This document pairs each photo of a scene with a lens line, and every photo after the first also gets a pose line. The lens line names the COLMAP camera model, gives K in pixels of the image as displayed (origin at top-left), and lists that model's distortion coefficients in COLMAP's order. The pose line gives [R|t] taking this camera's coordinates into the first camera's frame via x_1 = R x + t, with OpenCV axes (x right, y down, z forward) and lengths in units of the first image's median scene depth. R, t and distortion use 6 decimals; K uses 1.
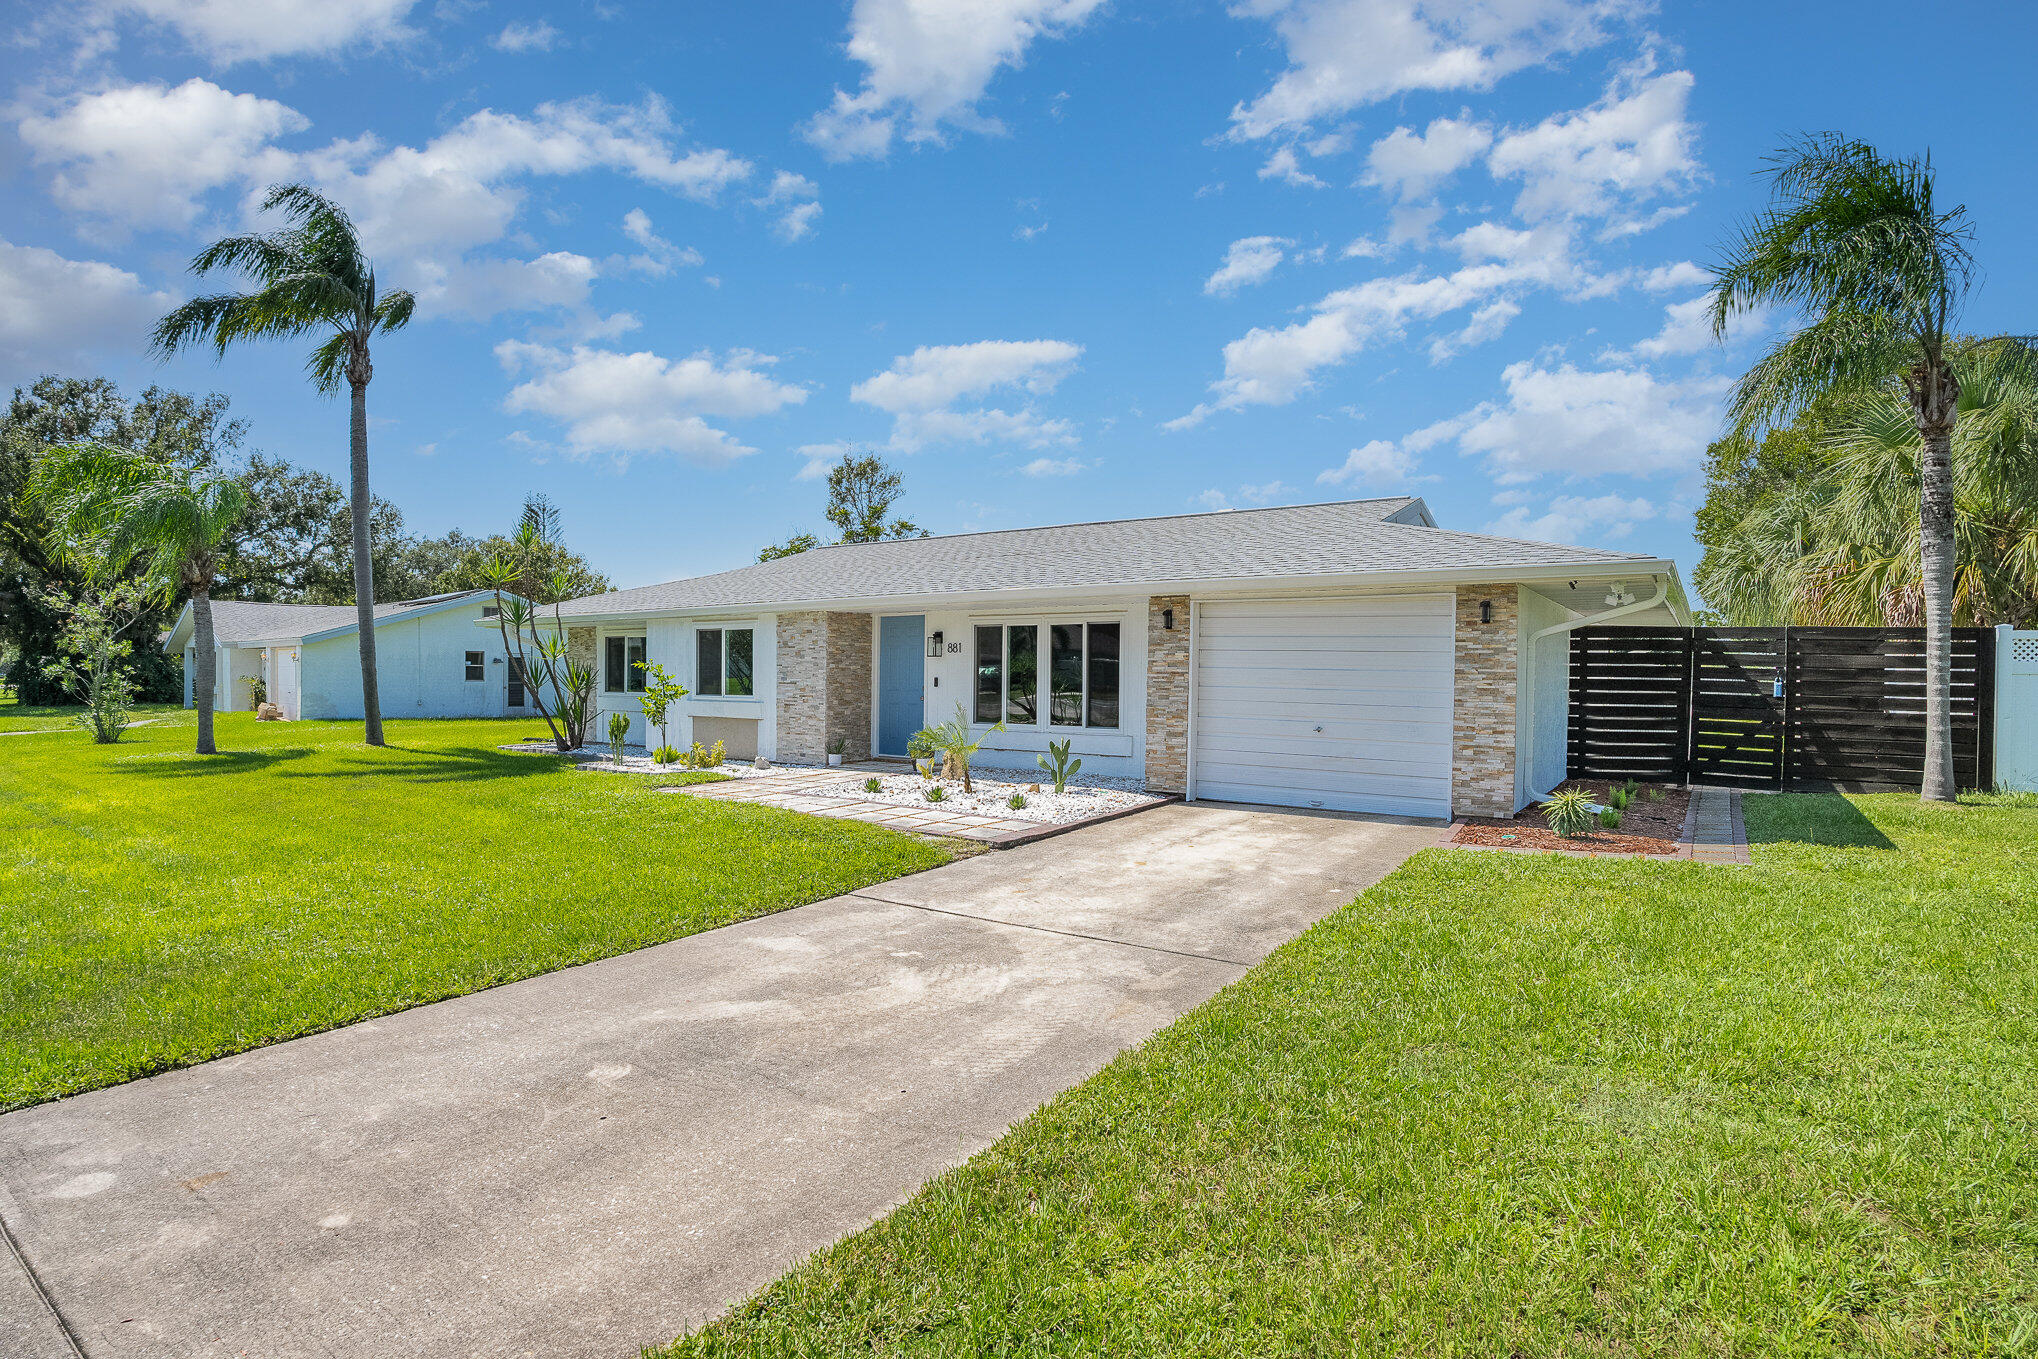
lens RADIAL K [[1082.1, 0, 1019.0], [0, 1082.1, 679.5], [0, 0, 1]] dist [-0.082248, 0.001580]
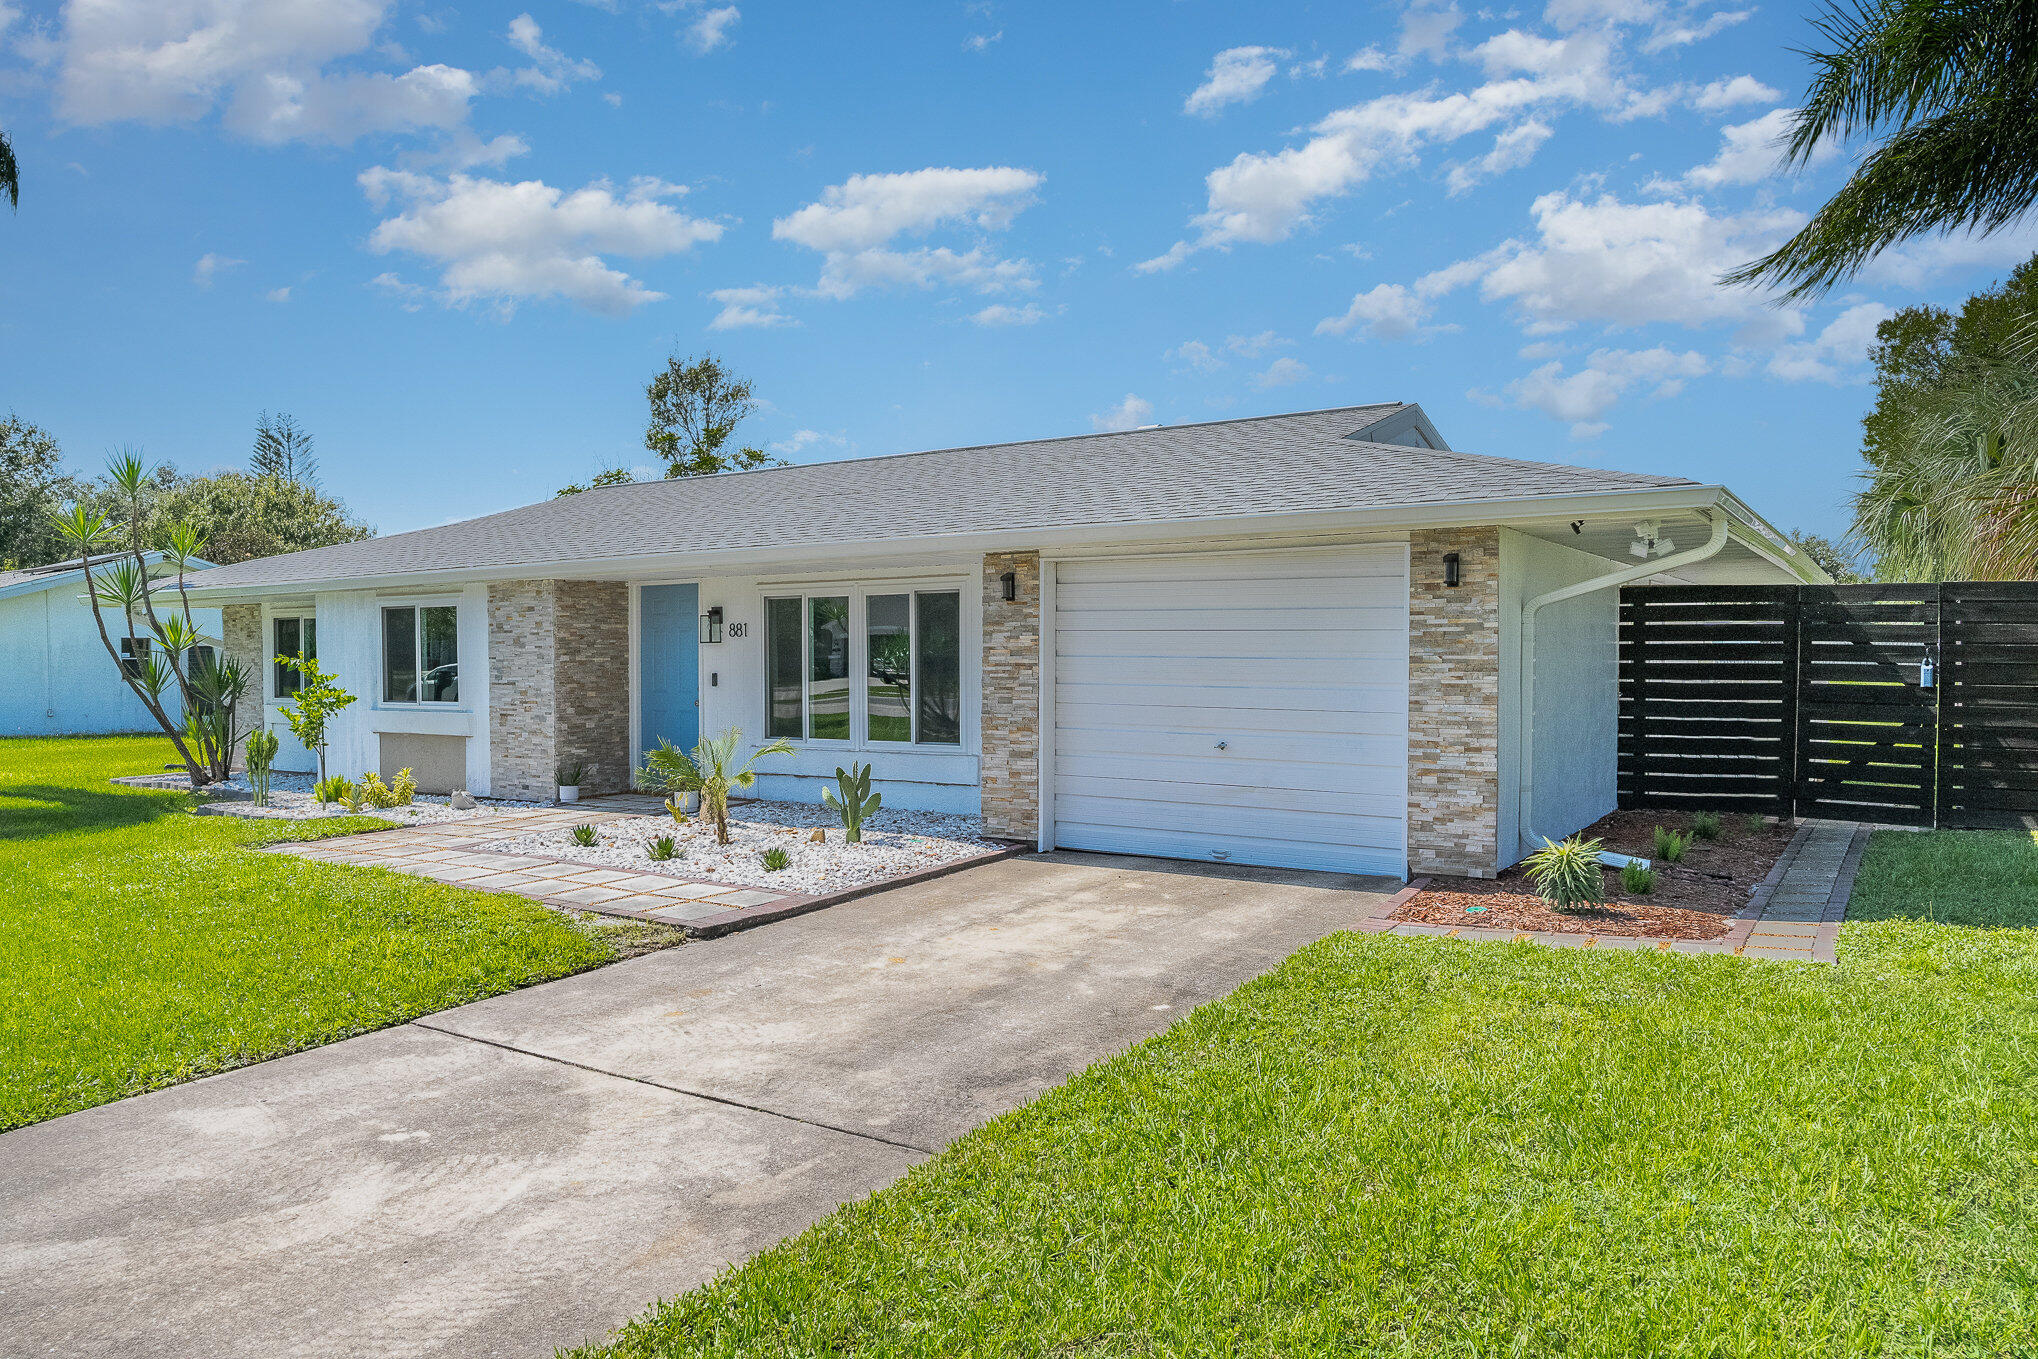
lens RADIAL K [[1452.4, 0, 1019.0], [0, 1452.4, 679.5], [0, 0, 1]] dist [-0.030158, 0.005631]
pose [[0.999613, -0.014035, 0.024030, 0.121190], [0.013741, 0.999829, 0.012378, -0.008125], [-0.024200, -0.012043, 0.999635, 0.080978]]
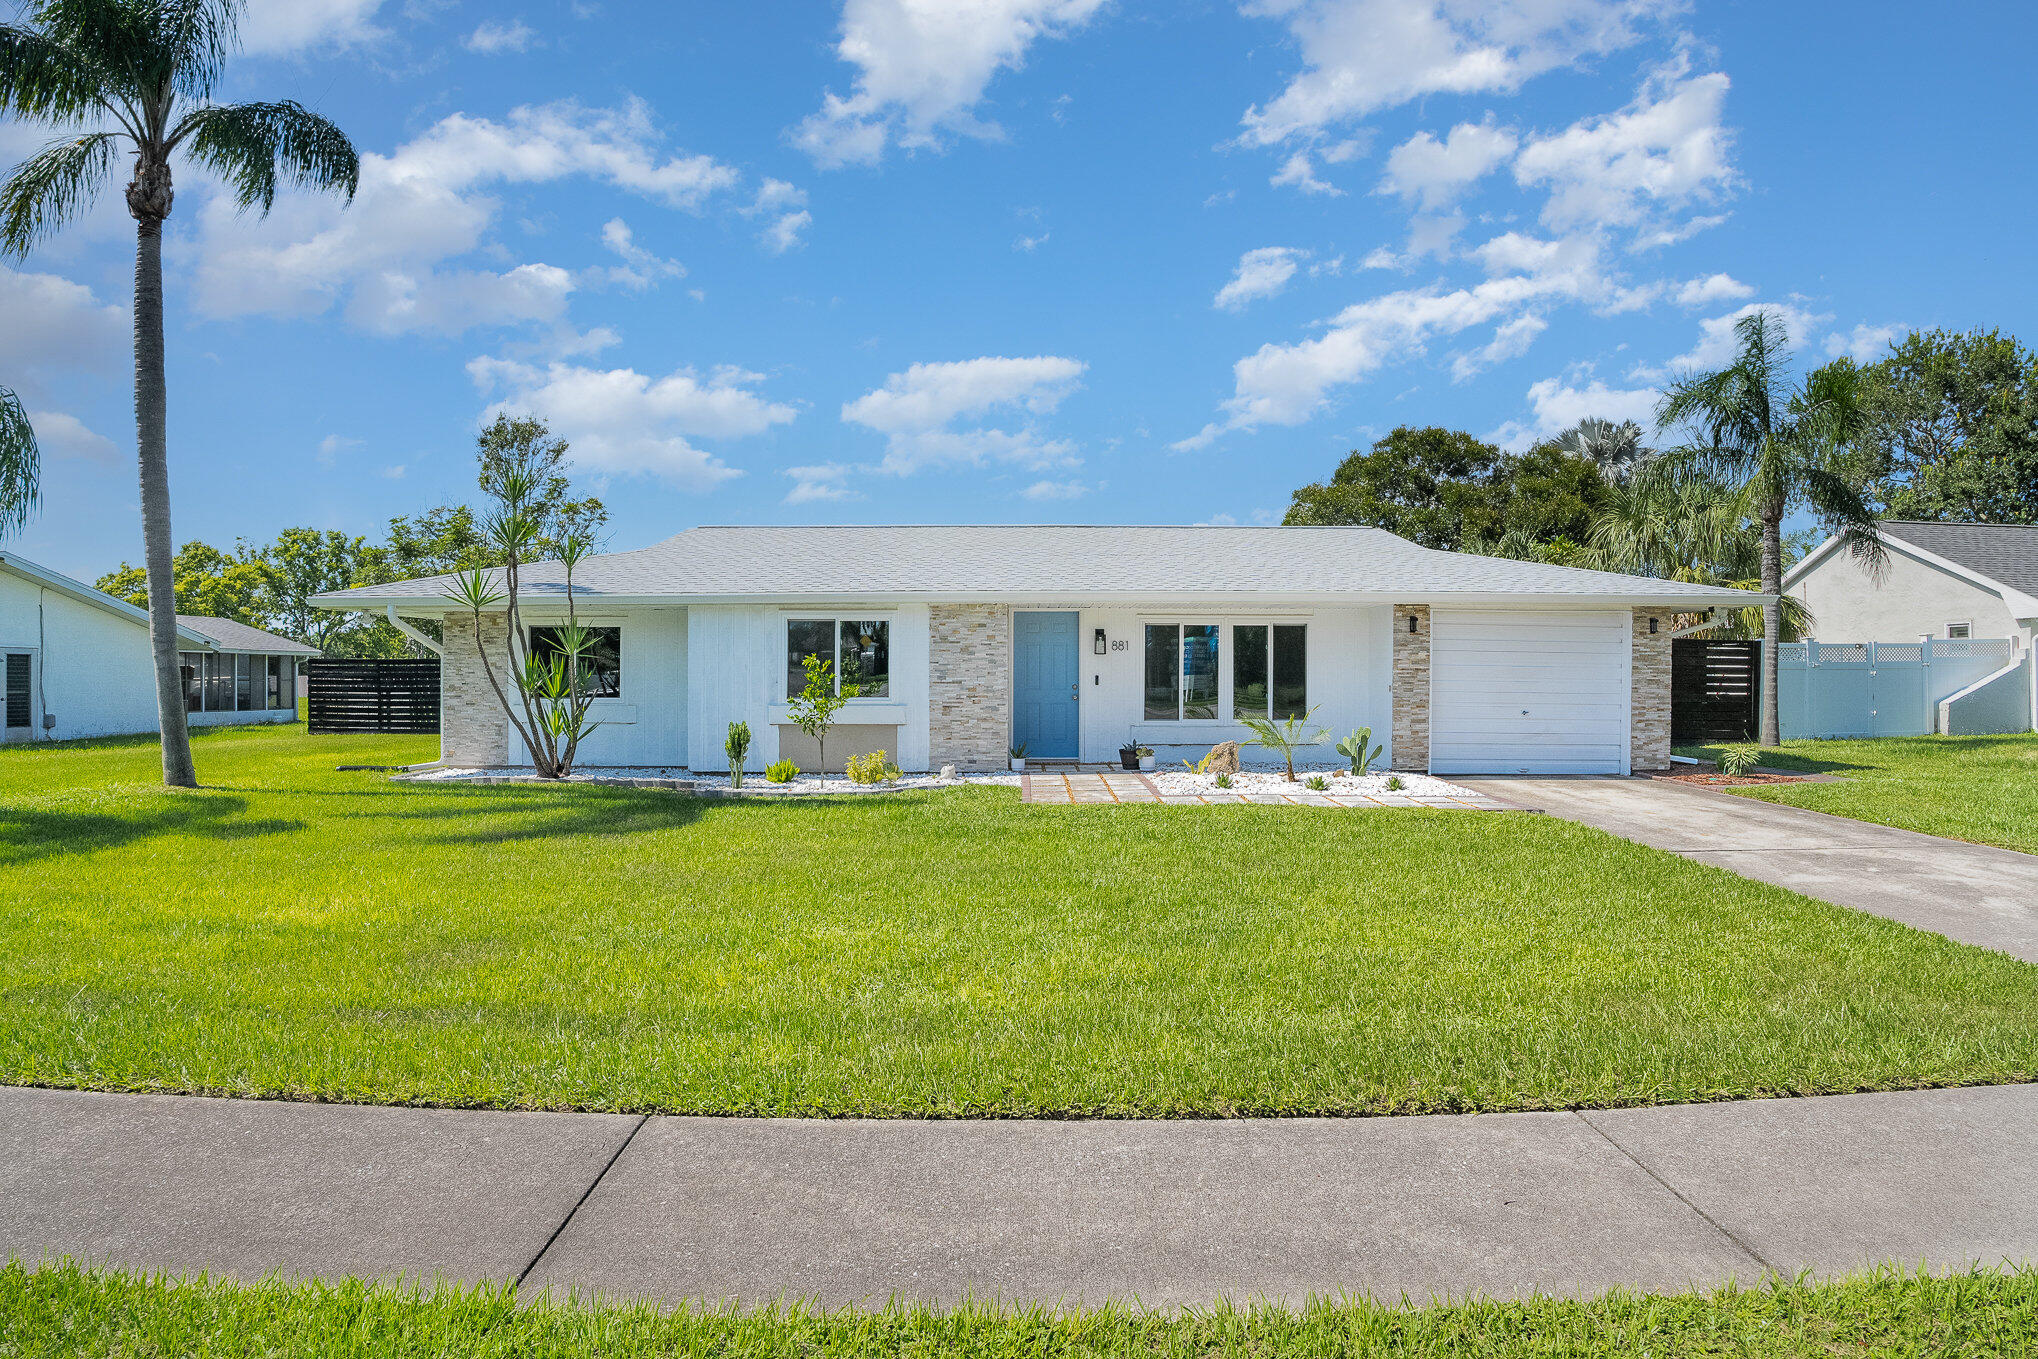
lens RADIAL K [[1082.1, 0, 1019.0], [0, 1082.1, 679.5], [0, 0, 1]] dist [-0.082248, 0.001580]
pose [[0.804822, -0.006295, 0.593483, -0.903041], [0.007750, 0.999970, 0.000097, 0.001542], [-0.593466, 0.004522, 0.804847, 0.312858]]
